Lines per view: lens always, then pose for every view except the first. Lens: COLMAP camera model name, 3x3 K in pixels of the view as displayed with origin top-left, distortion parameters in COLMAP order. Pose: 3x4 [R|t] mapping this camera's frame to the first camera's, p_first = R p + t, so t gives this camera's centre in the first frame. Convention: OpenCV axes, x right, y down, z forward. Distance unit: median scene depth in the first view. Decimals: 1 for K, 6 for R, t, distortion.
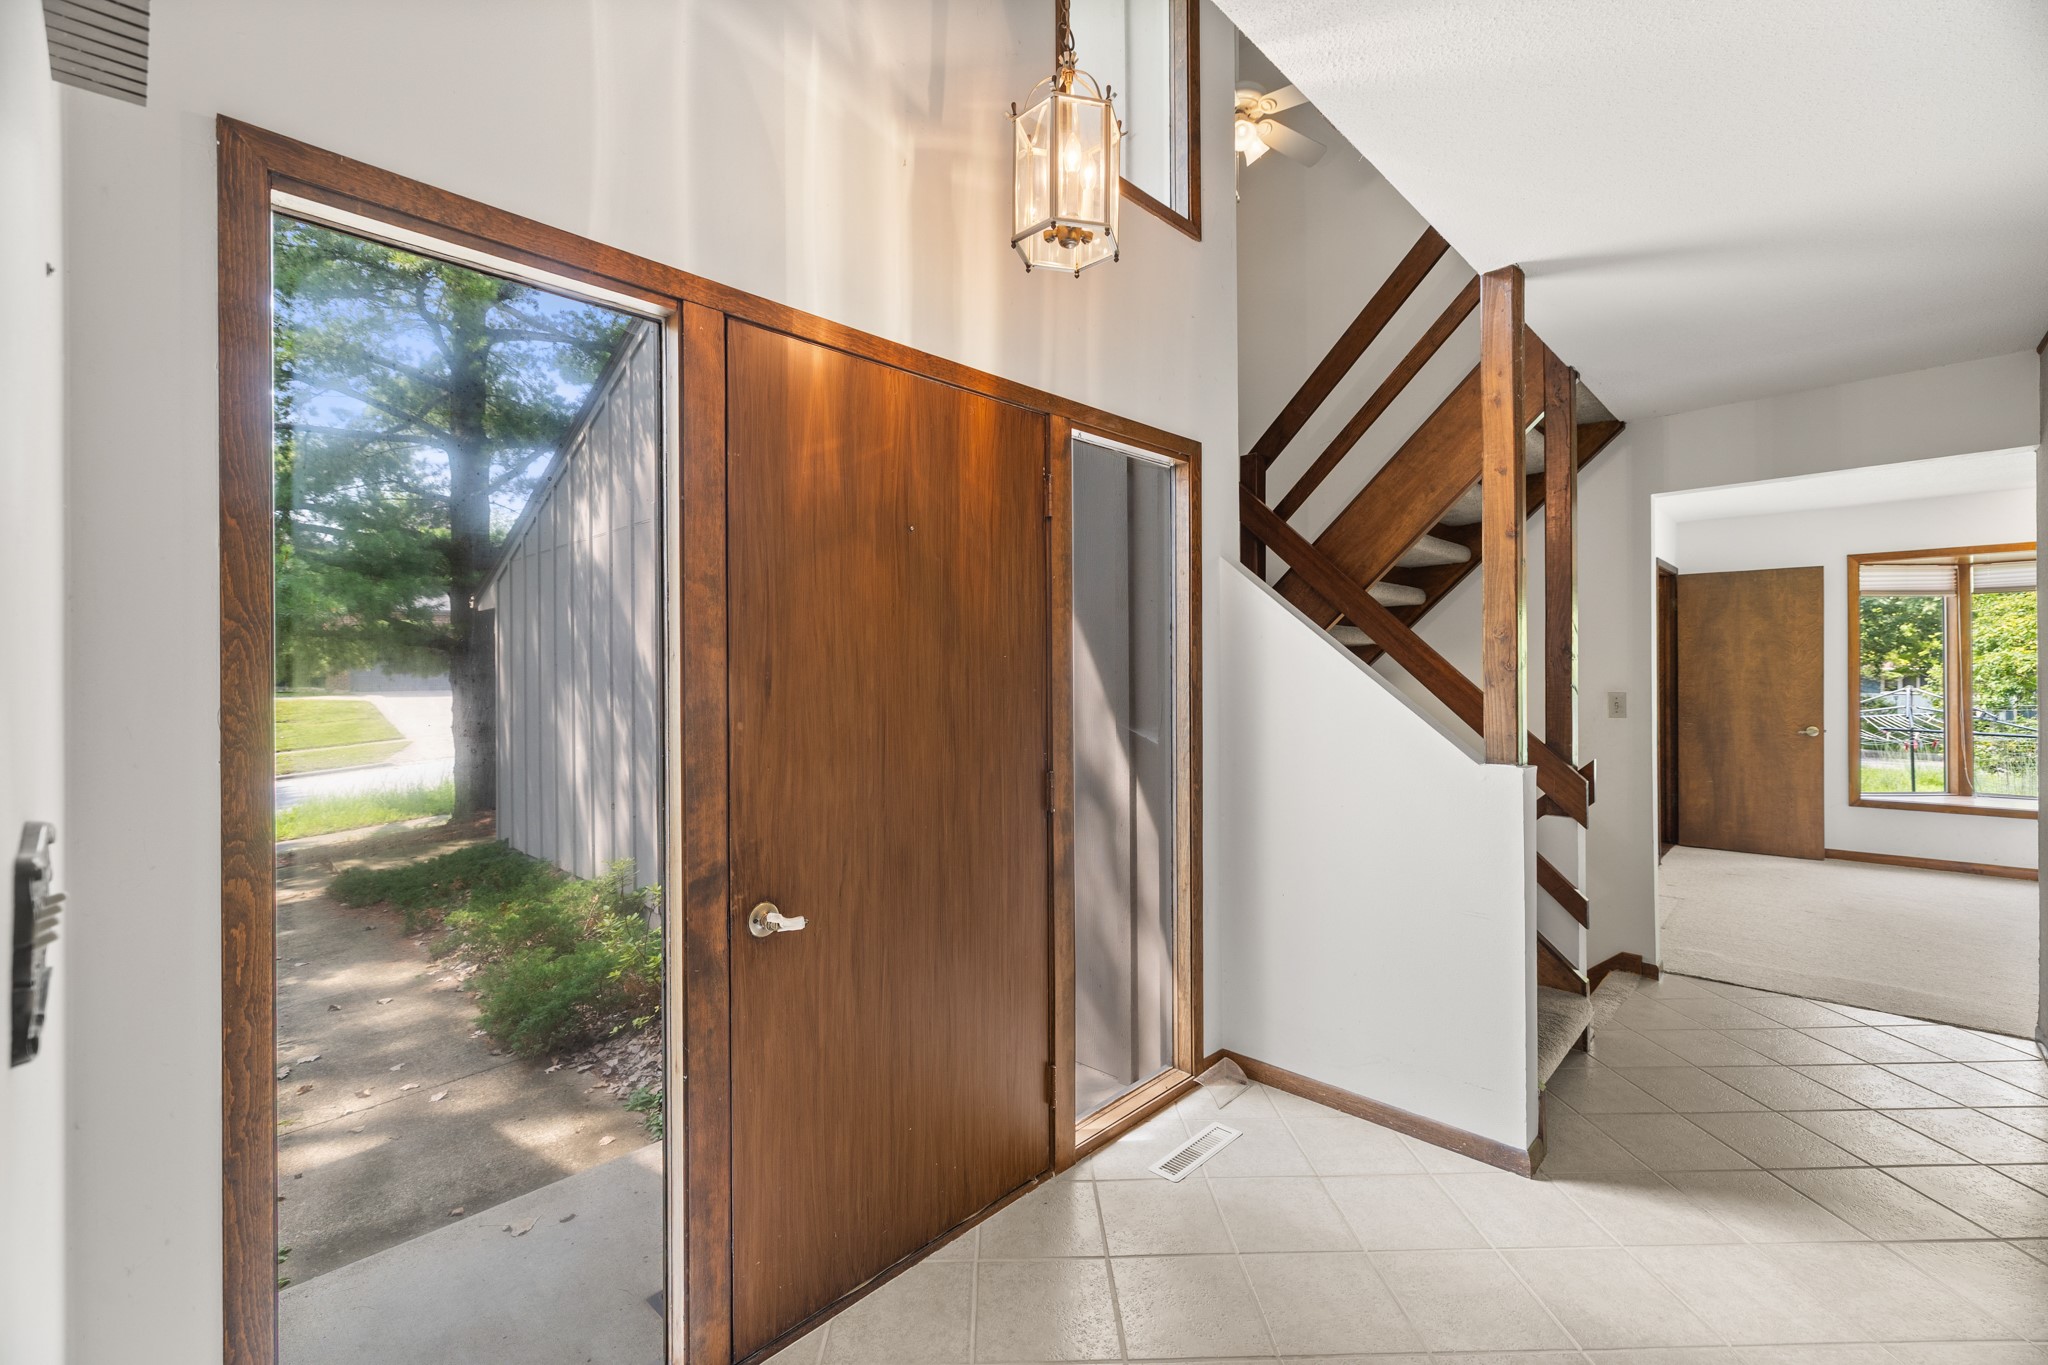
lens RADIAL K [[875.9, 0, 1029.3], [0, 875.9, 677.5], [0, 0, 1]] dist [-0.004973, 0.000369]
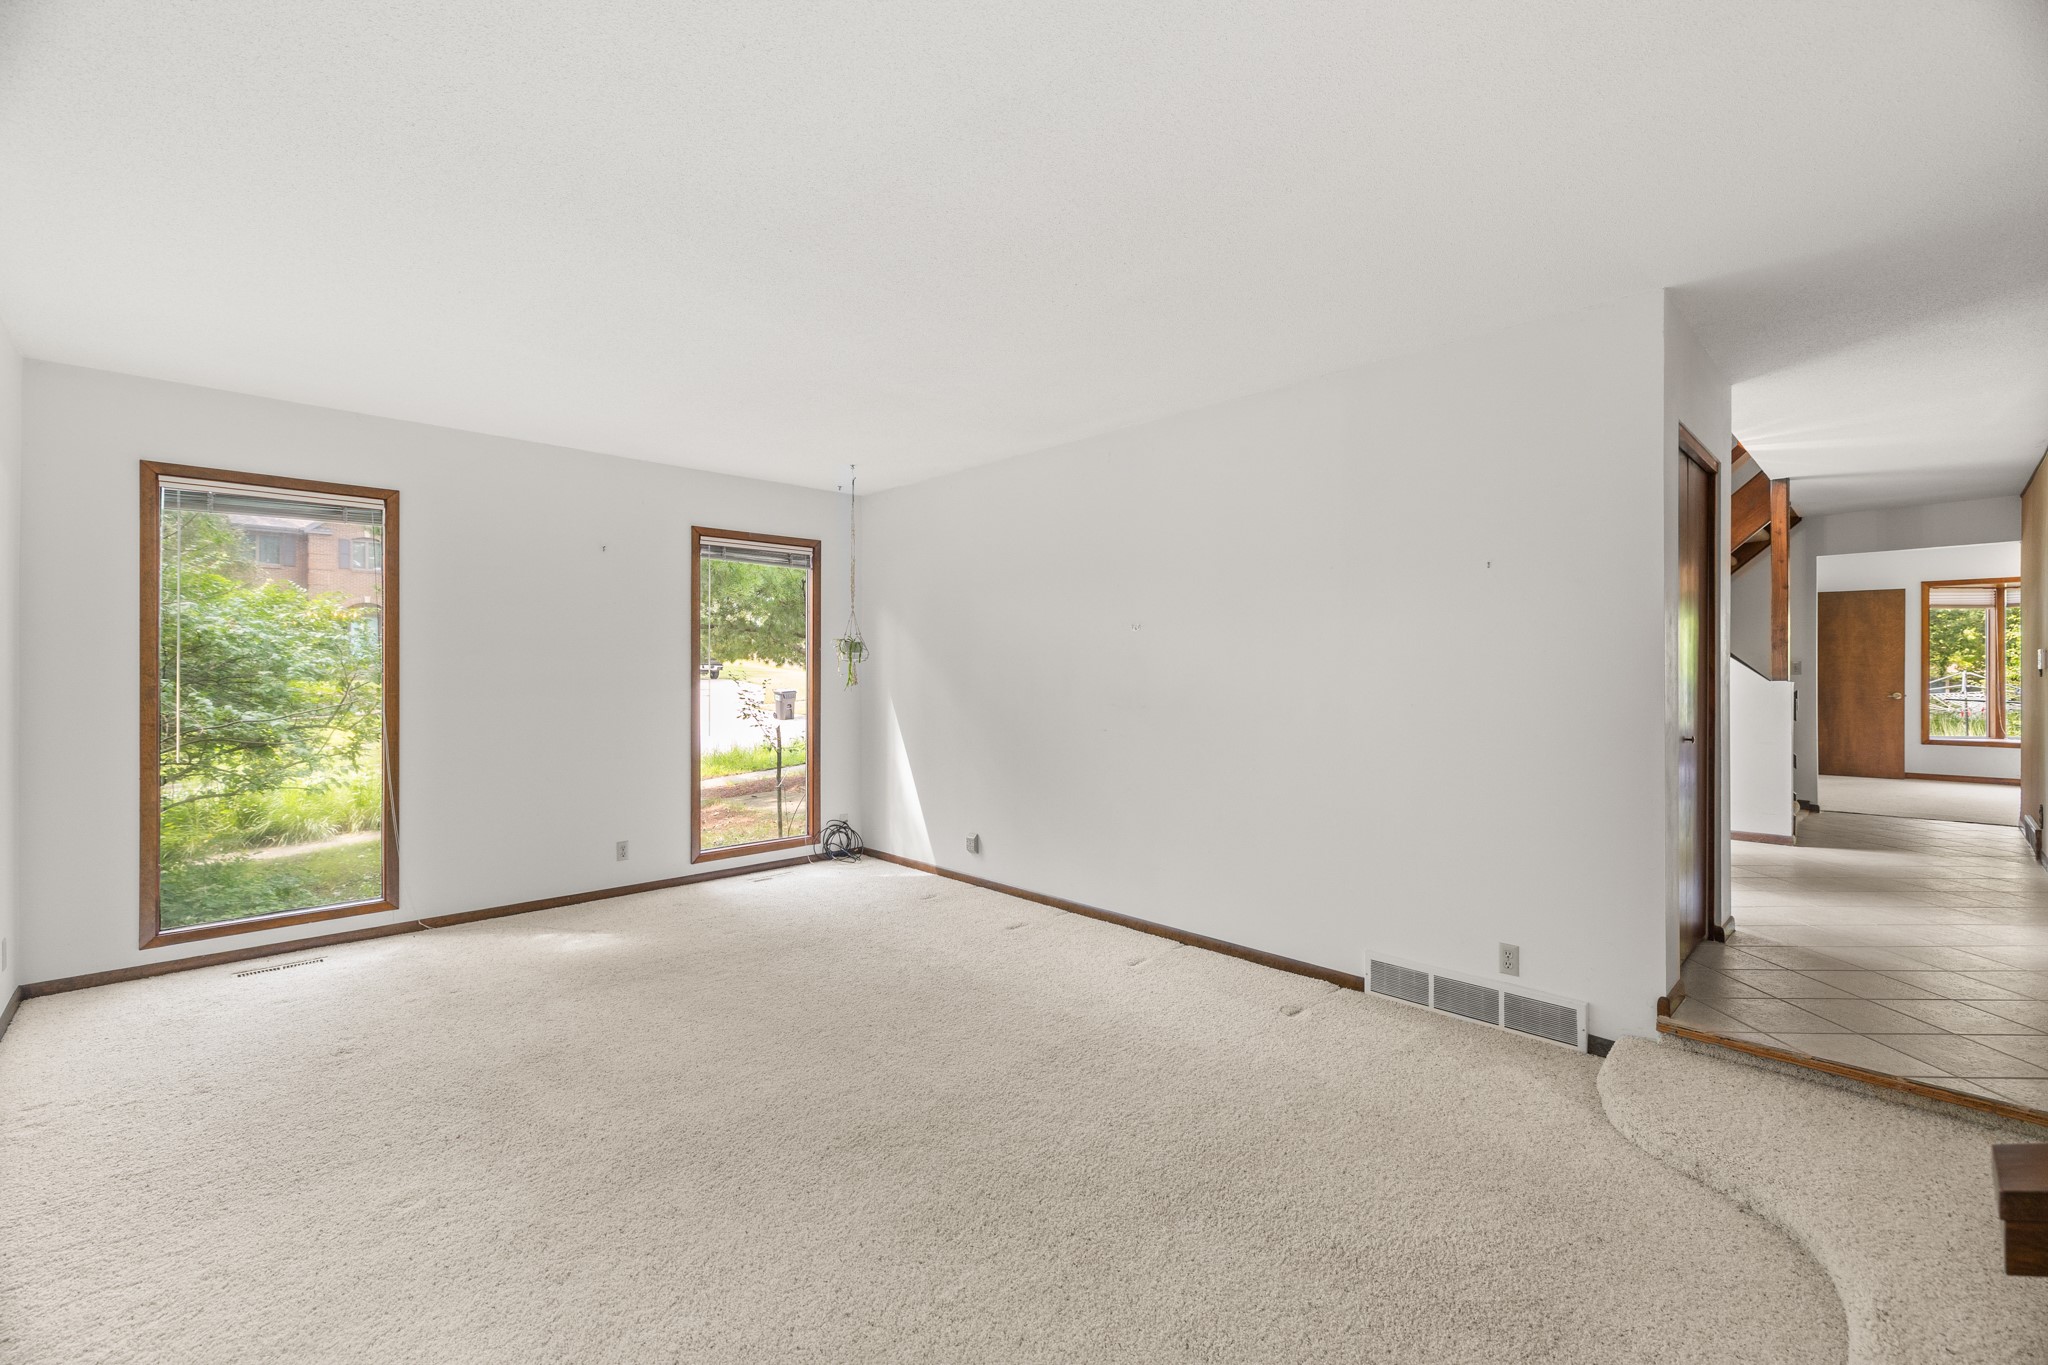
lens RADIAL K [[875.9, 0, 1014.6], [0, 875.9, 677.6], [0, 0, 1]] dist [-0.004973, 0.000369]
pose [[0.998935, 0.007595, -0.045512, -0.589674], [-0.007664, 0.999970, -0.001342, 0.043298], [0.045500, 0.001690, 0.998963, -0.609483]]
